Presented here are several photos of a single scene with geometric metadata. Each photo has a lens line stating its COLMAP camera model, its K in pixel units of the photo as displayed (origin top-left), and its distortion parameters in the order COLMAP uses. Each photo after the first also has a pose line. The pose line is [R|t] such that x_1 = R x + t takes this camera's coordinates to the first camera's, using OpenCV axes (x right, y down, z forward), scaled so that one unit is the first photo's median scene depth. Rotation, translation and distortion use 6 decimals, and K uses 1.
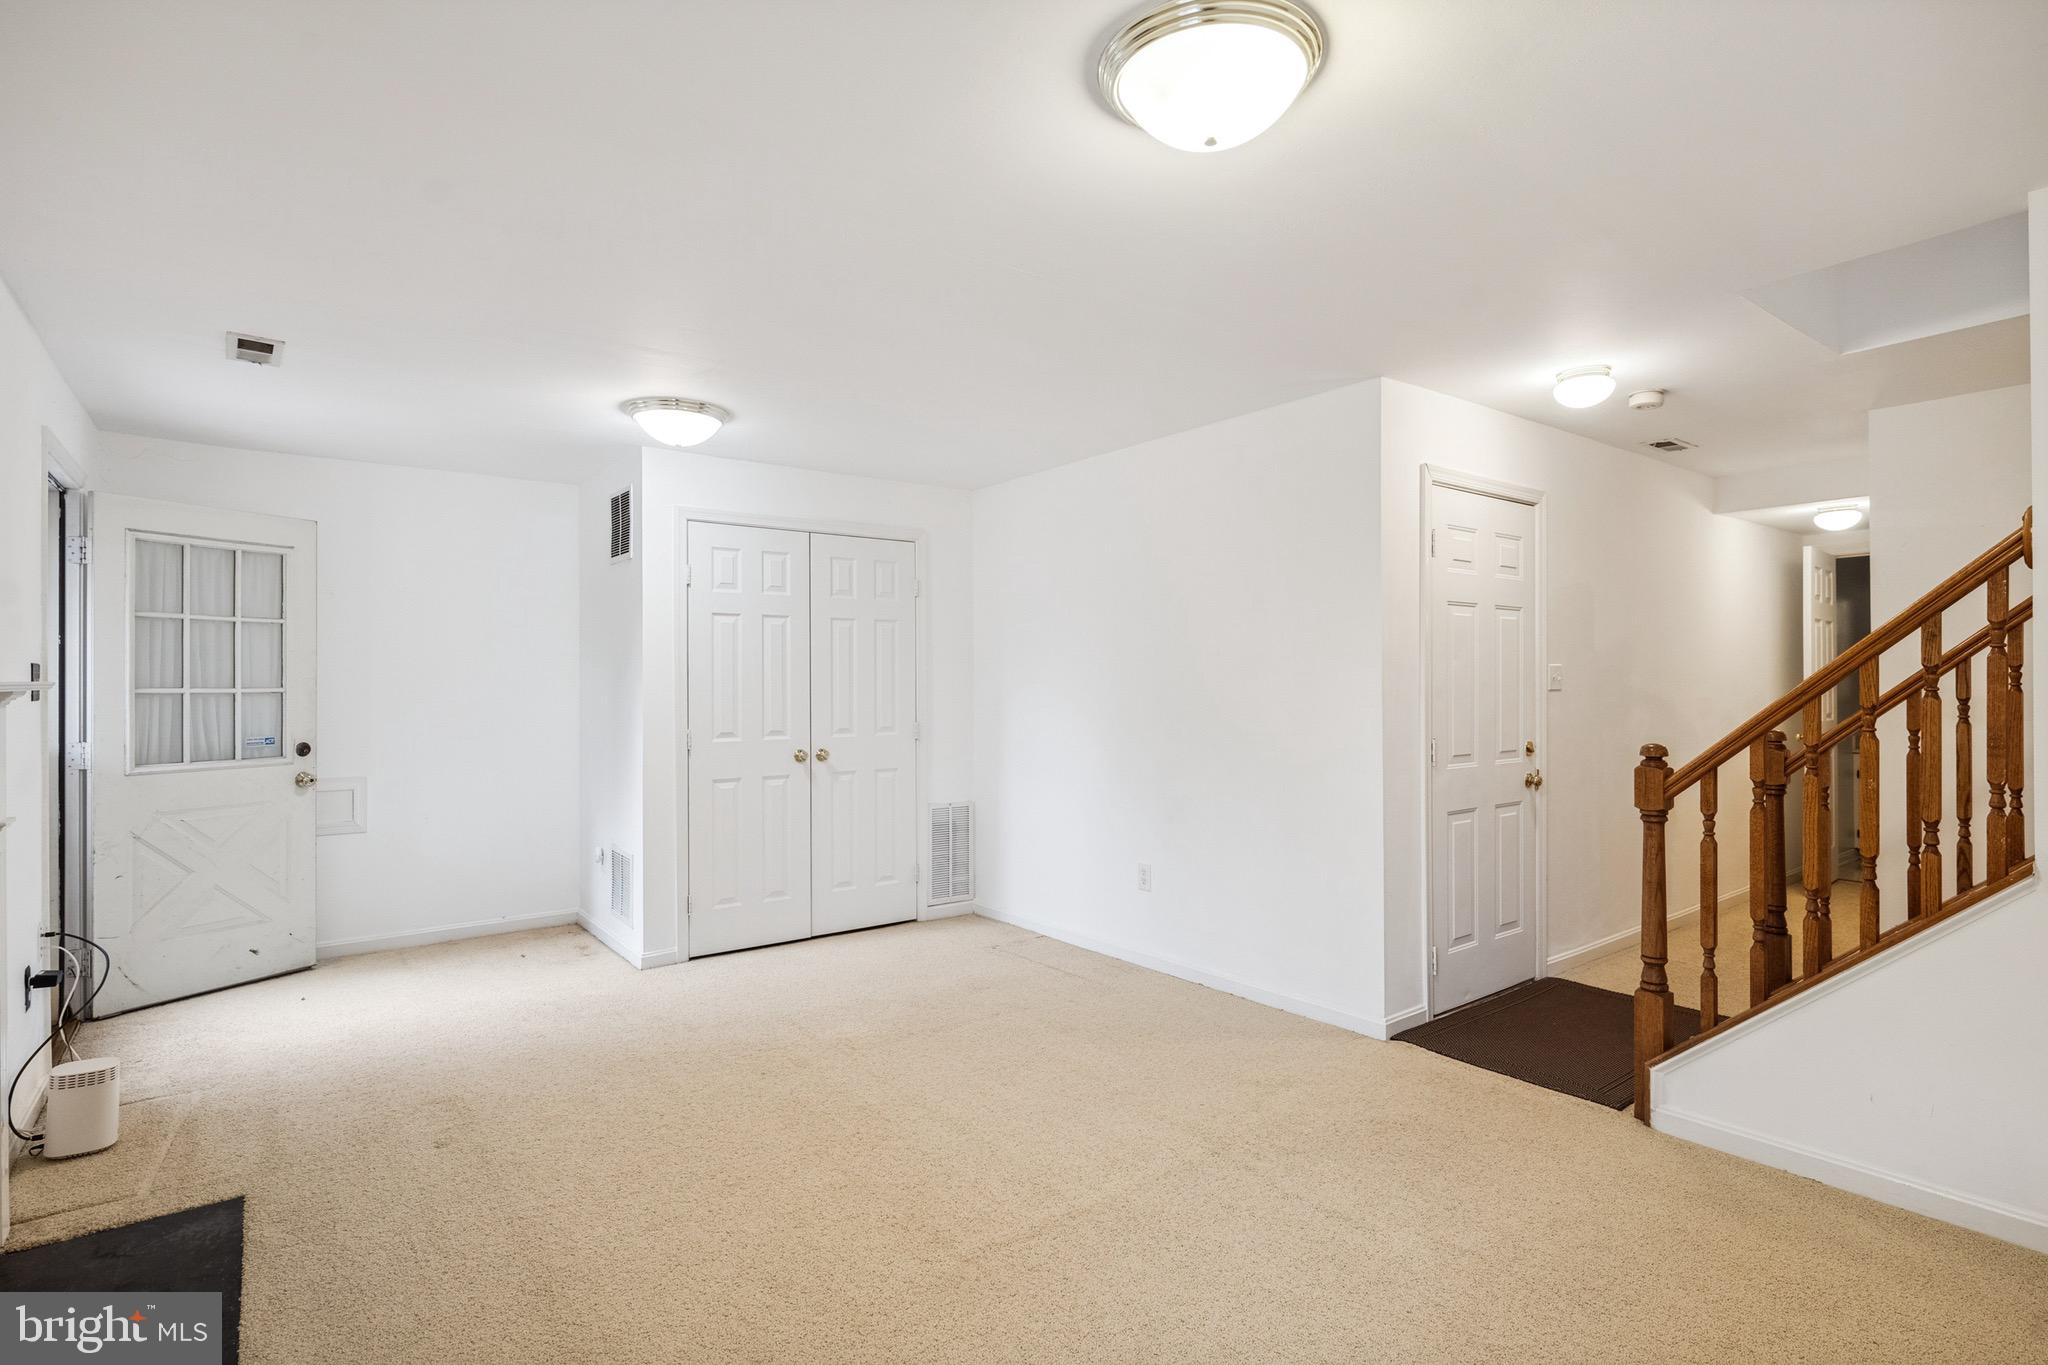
lens RADIAL K [[985.9, 0, 1021.8], [0, 985.9, 681.3], [0, 0, 1]] dist [0.014640, 0.000199]
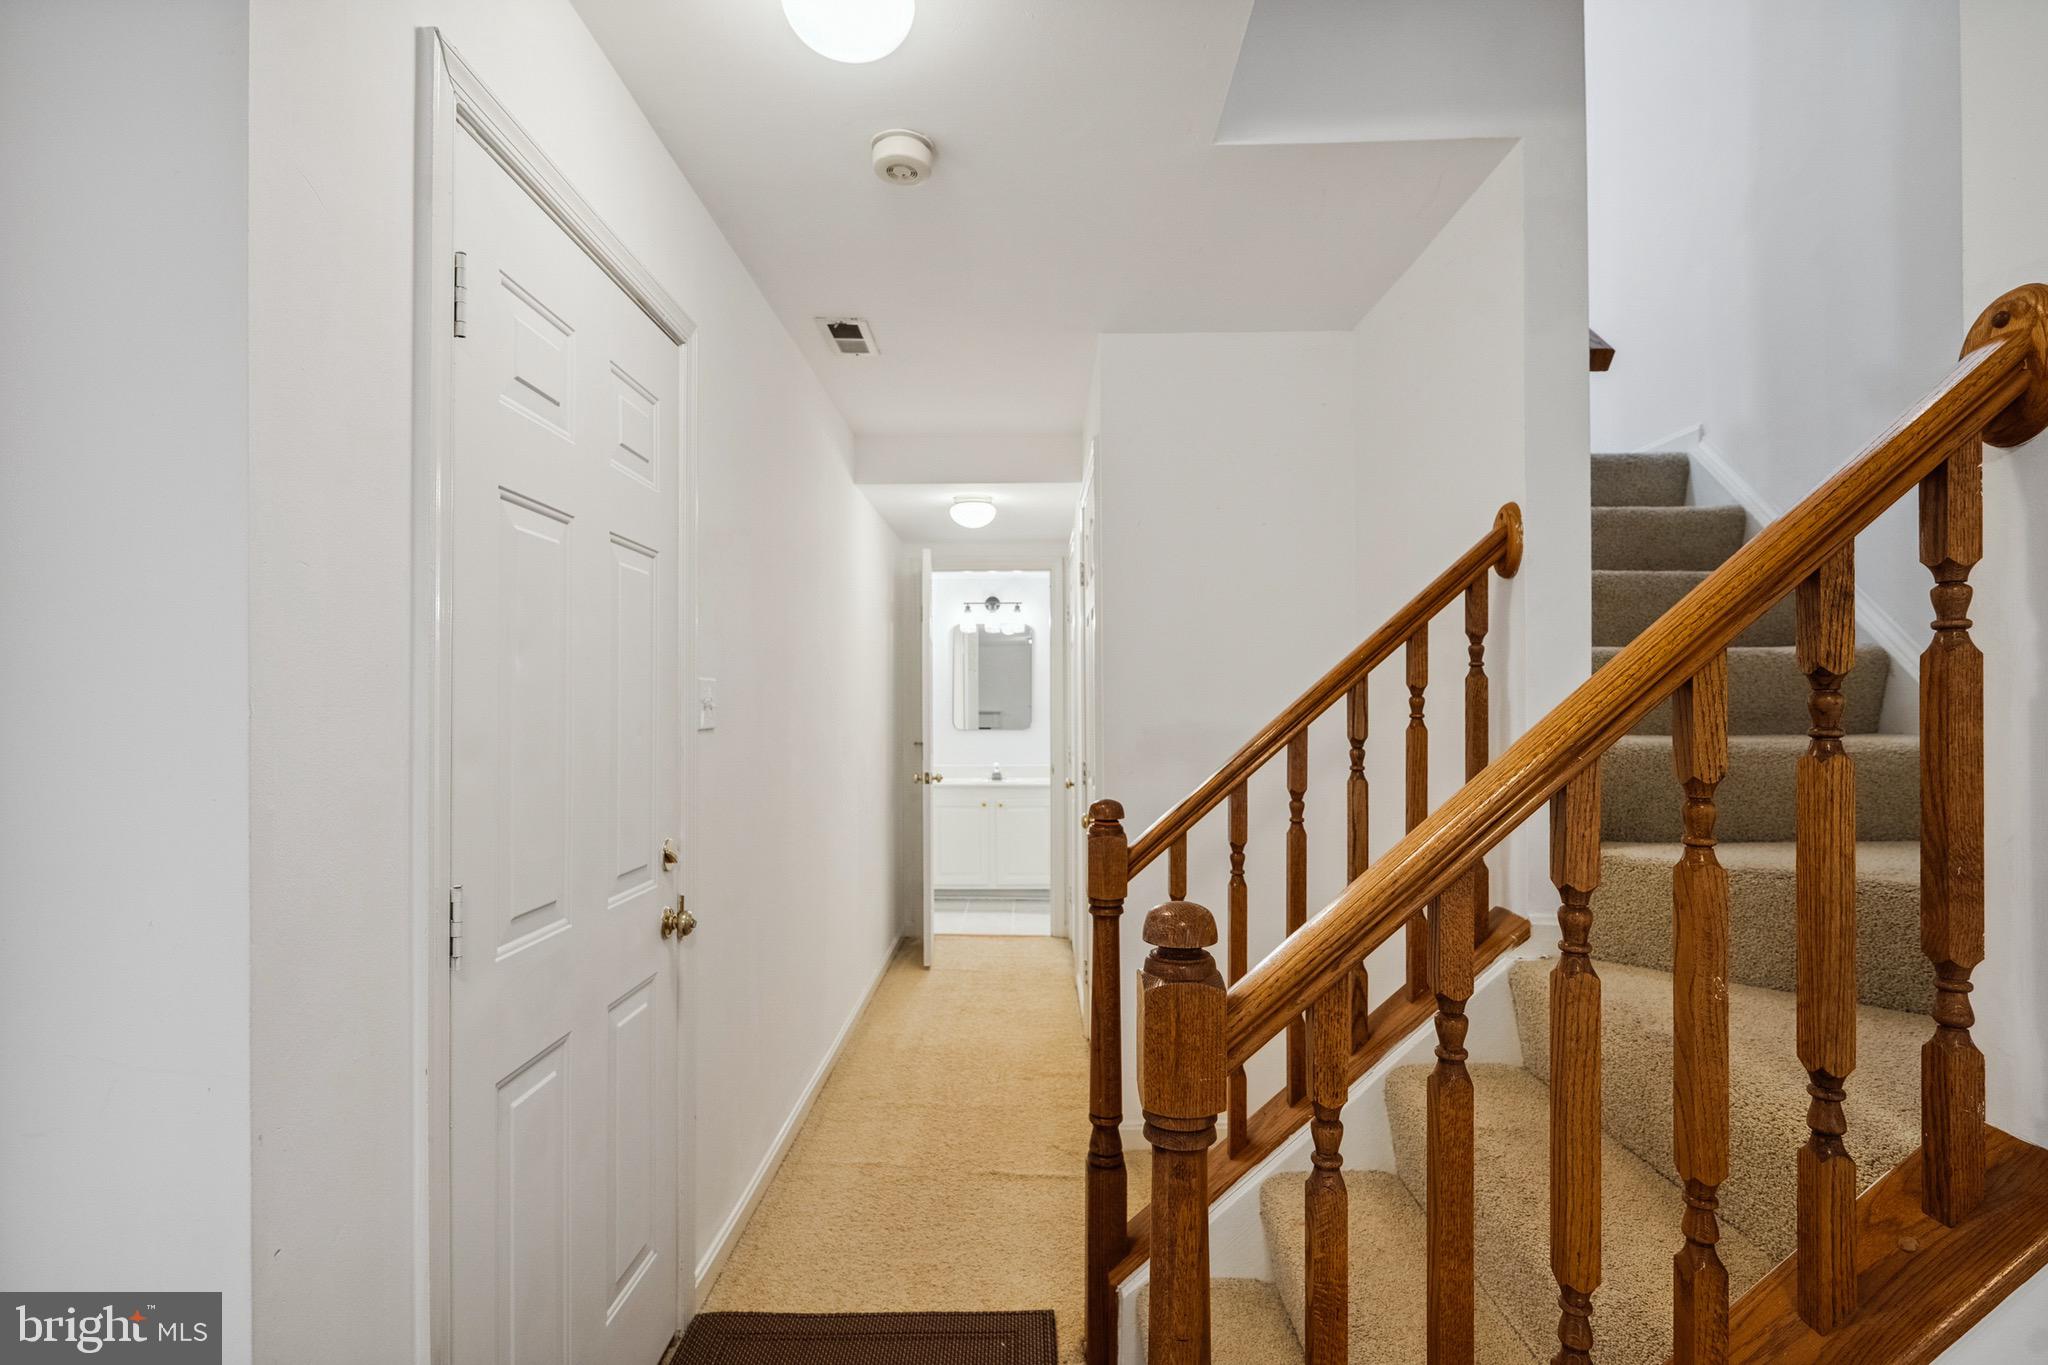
lens RADIAL K [[985.9, 0, 1022.6], [0, 985.9, 704.5], [0, 0, 1]] dist [0.014640, 0.000199]
pose [[0.601450, 0.003557, 0.798902, 0.256330], [0.003640, 0.999968, -0.007192, -0.000408], [-0.798902, 0.007234, 0.601418, 0.627821]]
